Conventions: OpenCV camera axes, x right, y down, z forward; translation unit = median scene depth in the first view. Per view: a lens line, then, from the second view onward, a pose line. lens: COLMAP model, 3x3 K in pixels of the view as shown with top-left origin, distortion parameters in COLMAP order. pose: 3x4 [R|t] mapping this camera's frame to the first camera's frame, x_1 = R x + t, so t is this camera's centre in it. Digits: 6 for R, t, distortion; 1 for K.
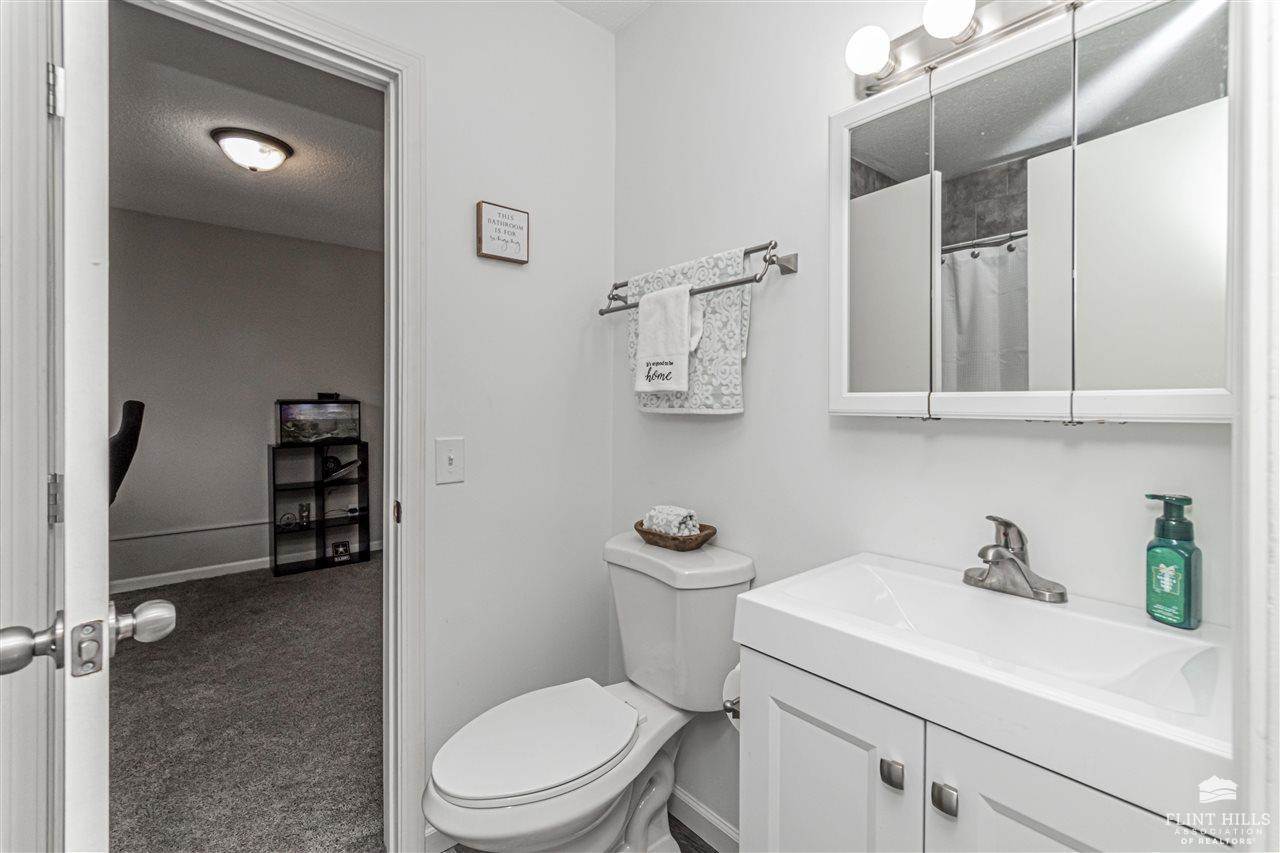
lens RADIAL K [[566.3, 0, 646.4], [0, 566.3, 415.7], [0, 0, 1]] dist [0.000774, 0.000798]
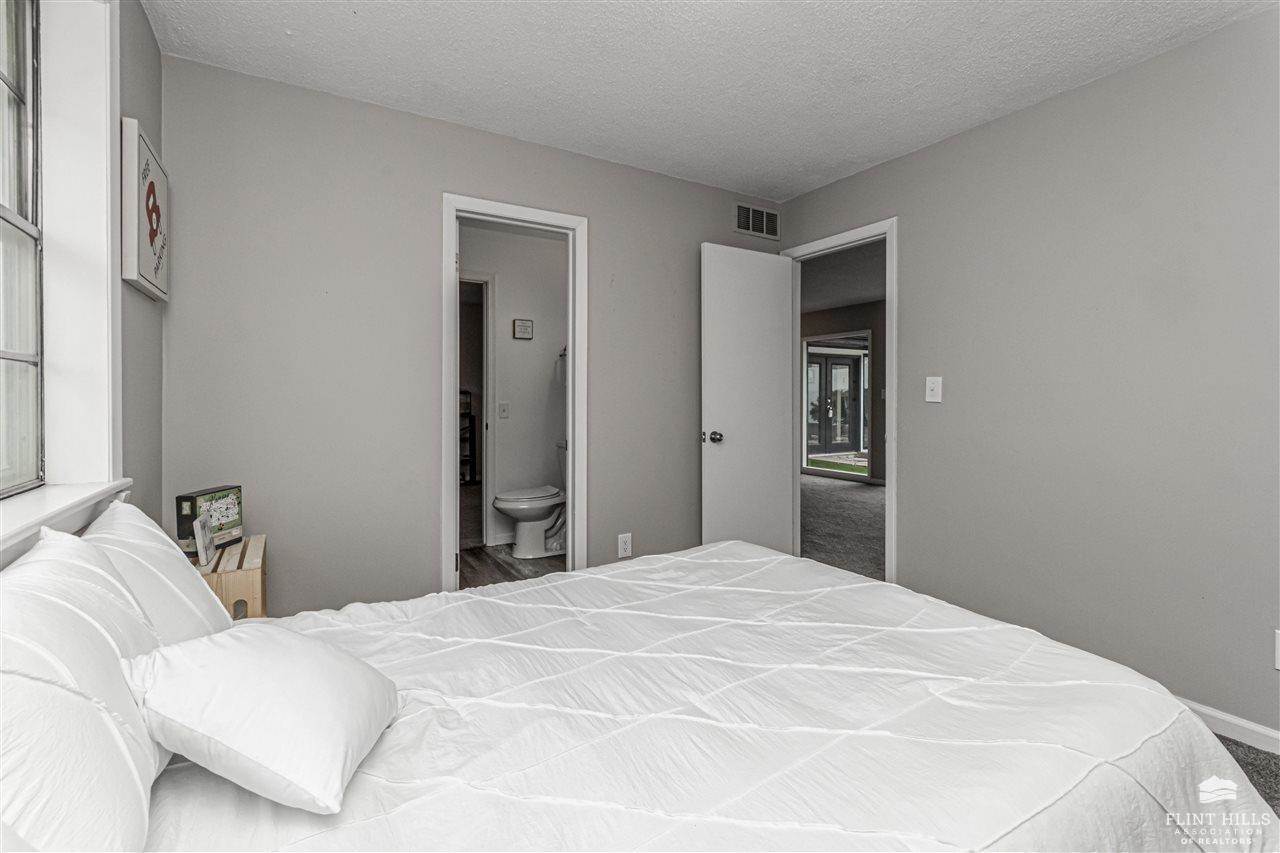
lens RADIAL K [[566.3, 0, 646.4], [0, 566.3, 415.7], [0, 0, 1]] dist [0.000774, 0.000798]
pose [[0.988285, -0.001184, -0.152617, 0.785332], [0.001544, 0.999996, 0.002243, 0.097654], [0.152614, -0.002452, 0.988283, -1.687531]]
